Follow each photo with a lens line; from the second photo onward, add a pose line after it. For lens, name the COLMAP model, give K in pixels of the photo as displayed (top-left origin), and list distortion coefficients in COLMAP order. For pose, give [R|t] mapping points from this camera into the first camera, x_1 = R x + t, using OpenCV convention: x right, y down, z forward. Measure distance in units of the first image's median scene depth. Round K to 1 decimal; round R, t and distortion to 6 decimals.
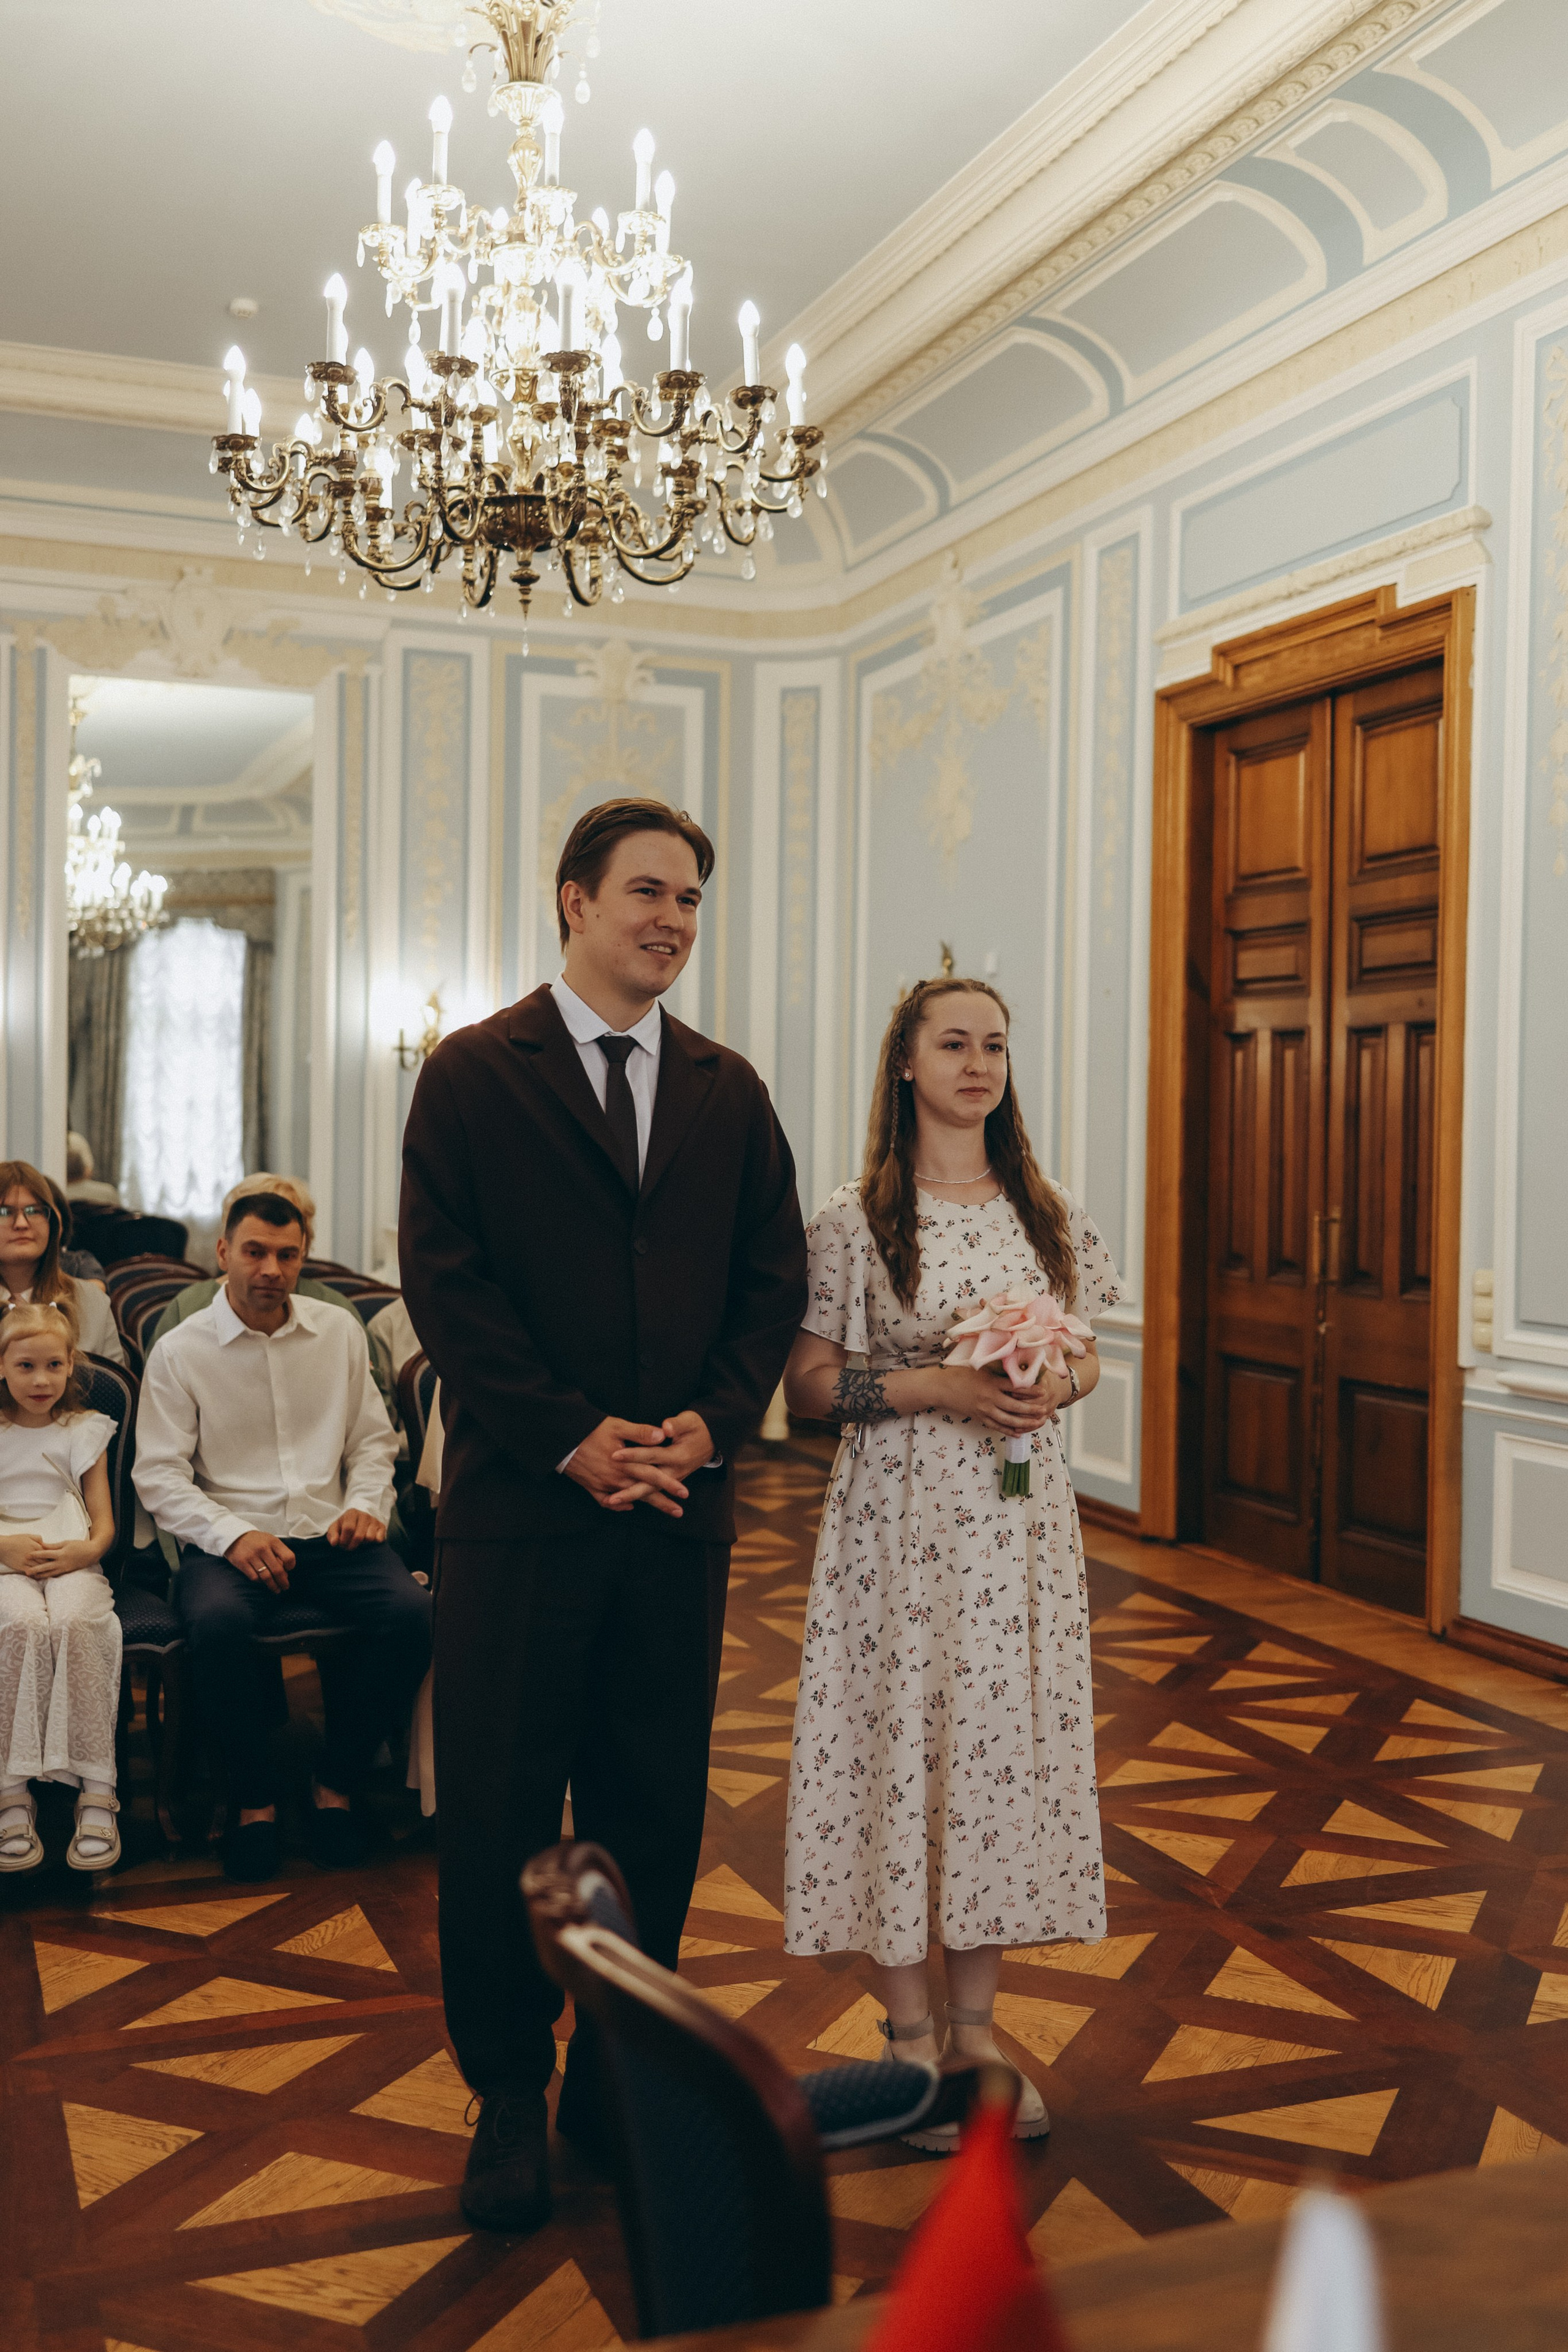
lens RADIAL K [[2361.7, 0, 797.2], [0, 2361.7, 1148.8], [0, 0, 1]] dist [0.006014, 0.000000]
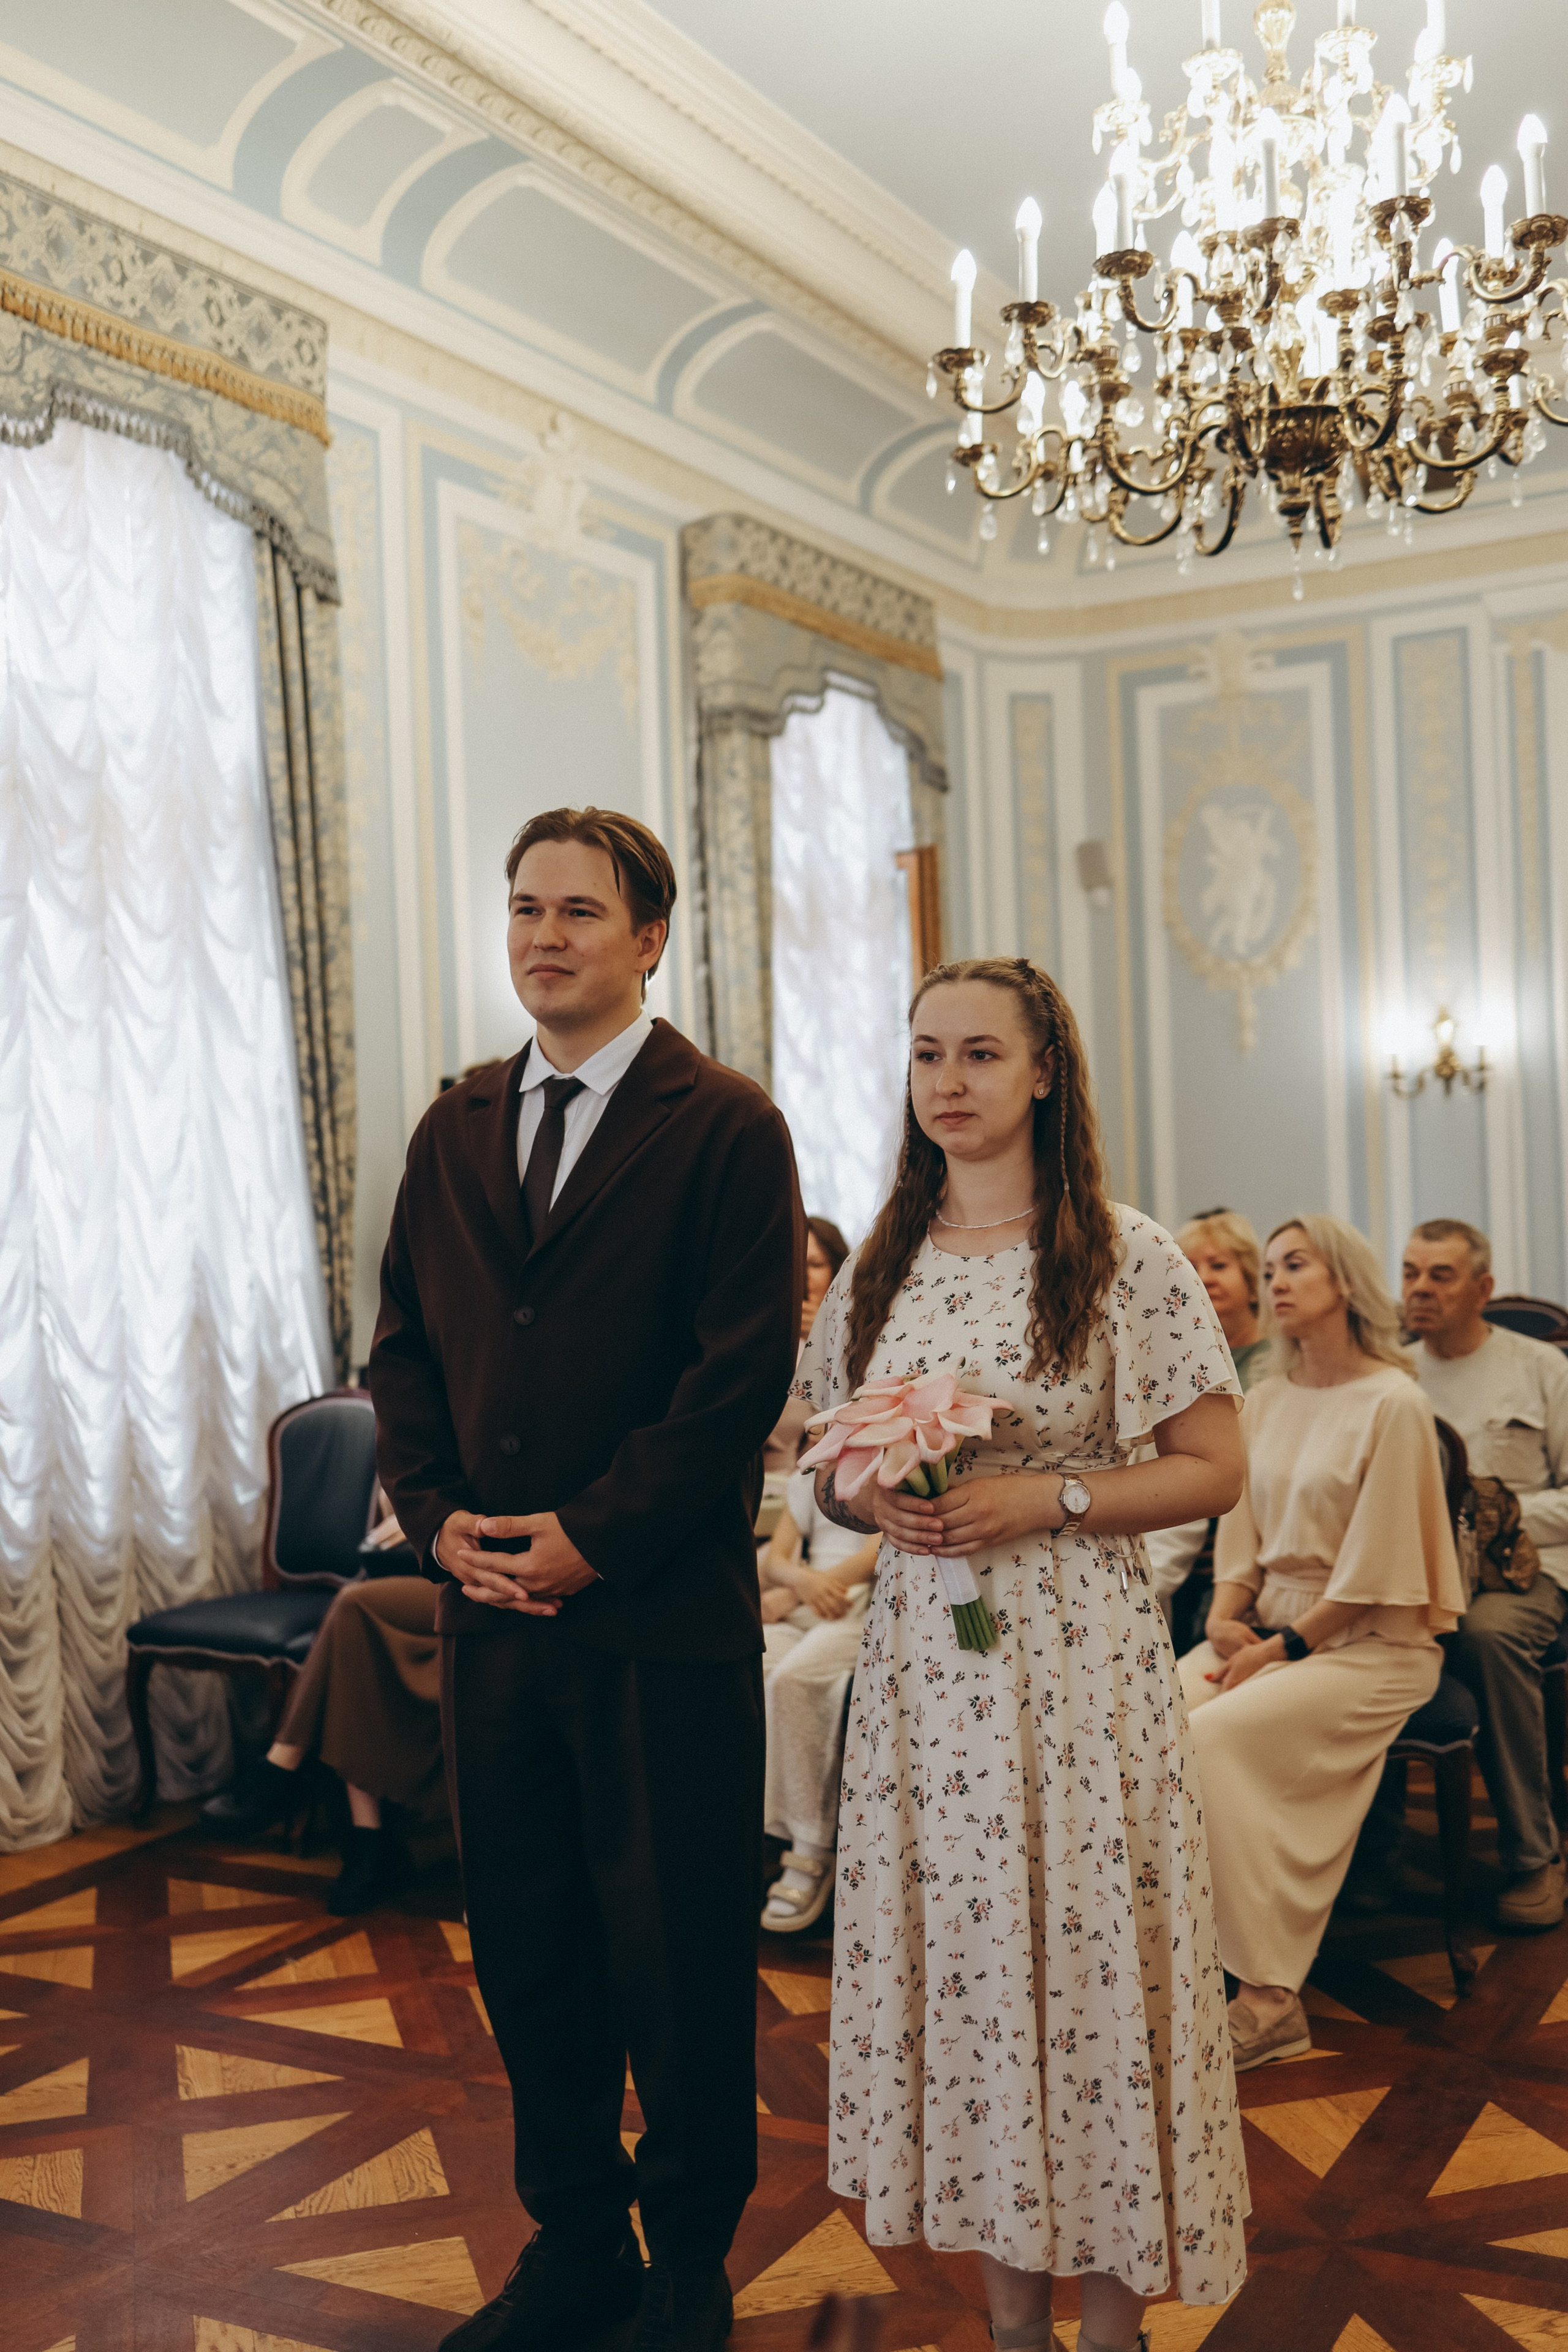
lens RADIAL K [[2361.7, 0, 792.2], [0, 2361.7, 1189.4], [0, 0, 1]] dist [0.006014, 0.000000]
pose [[0.628307, -0.037046, -0.777083, 0.300147], [0.042846, 0.998997, -0.012983, 0.004170], [0.776785, -0.025138, 0.629264, 0.230909]]
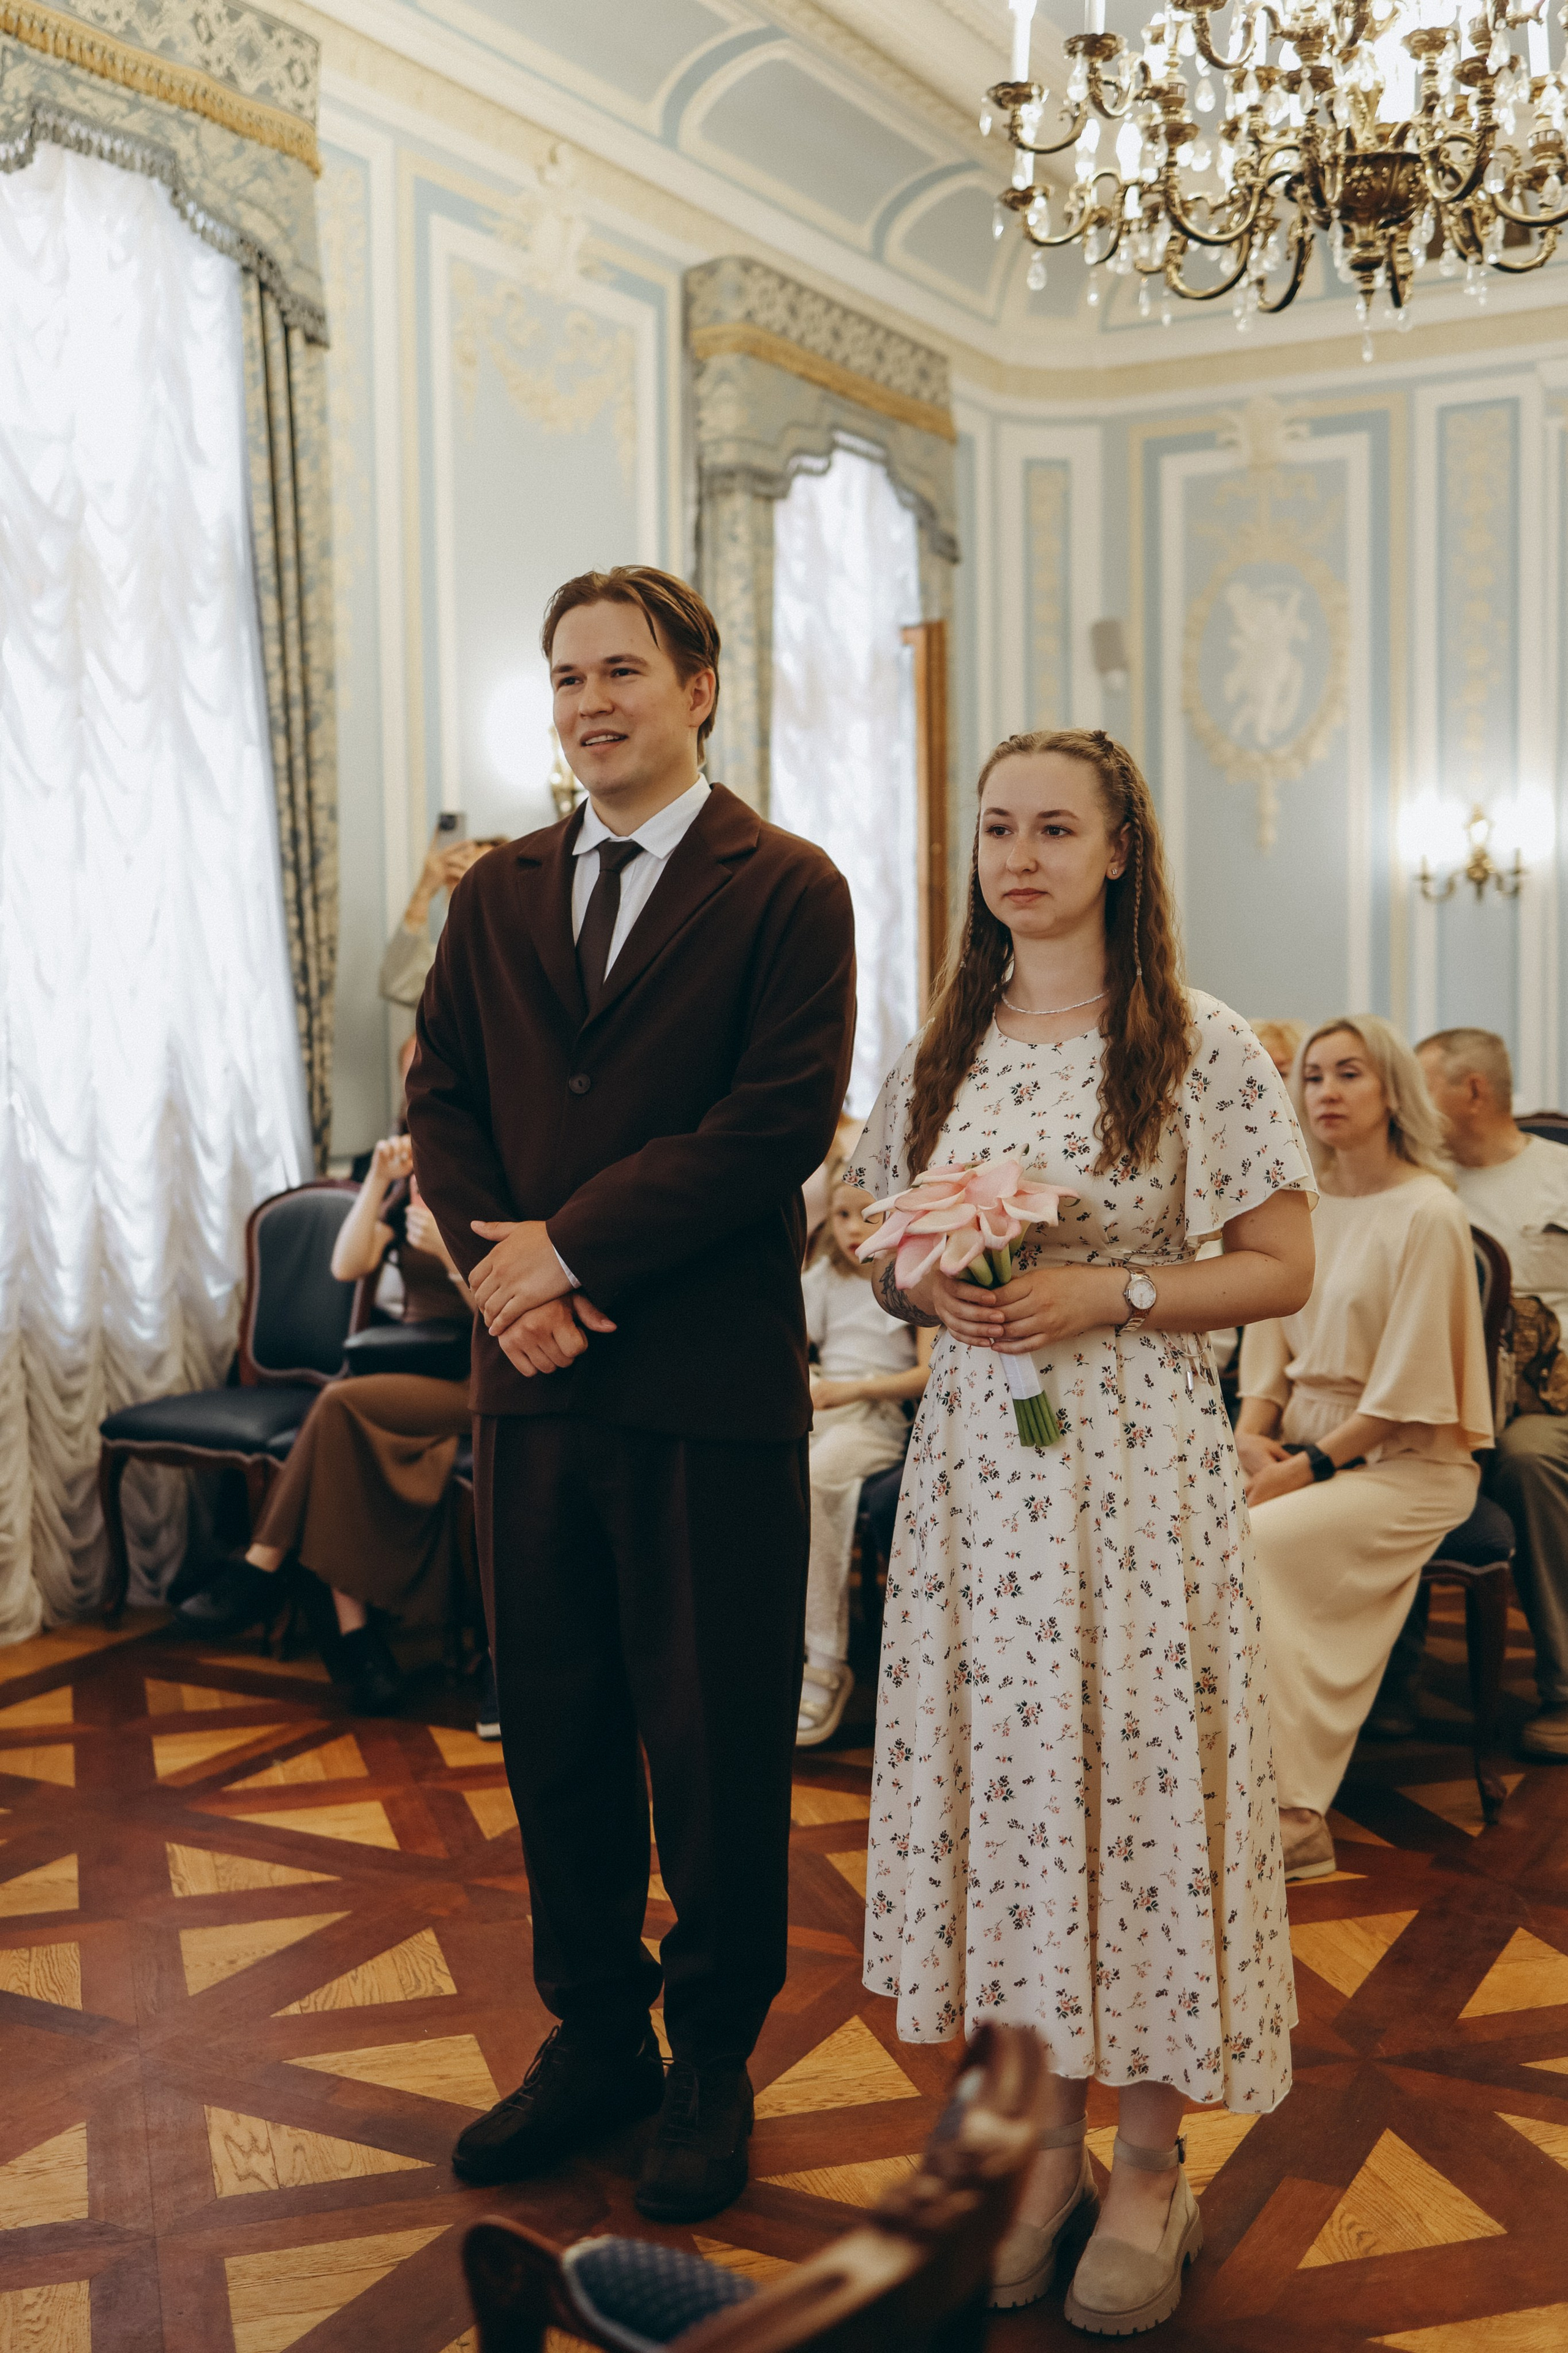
lens RADIAL K [[2511.6, 0, 739.9], [0, 2511.6, 1118.8], [0, 0, 1]] dist [-0.009343, 0.000000]
pose [[0.624323, 0.016719, -0.780988, 0.297487], [0.020907, 0.999055, 0.038100, 0.006968], [0.780887, -0.040115, 0.623383, 0.214299]]
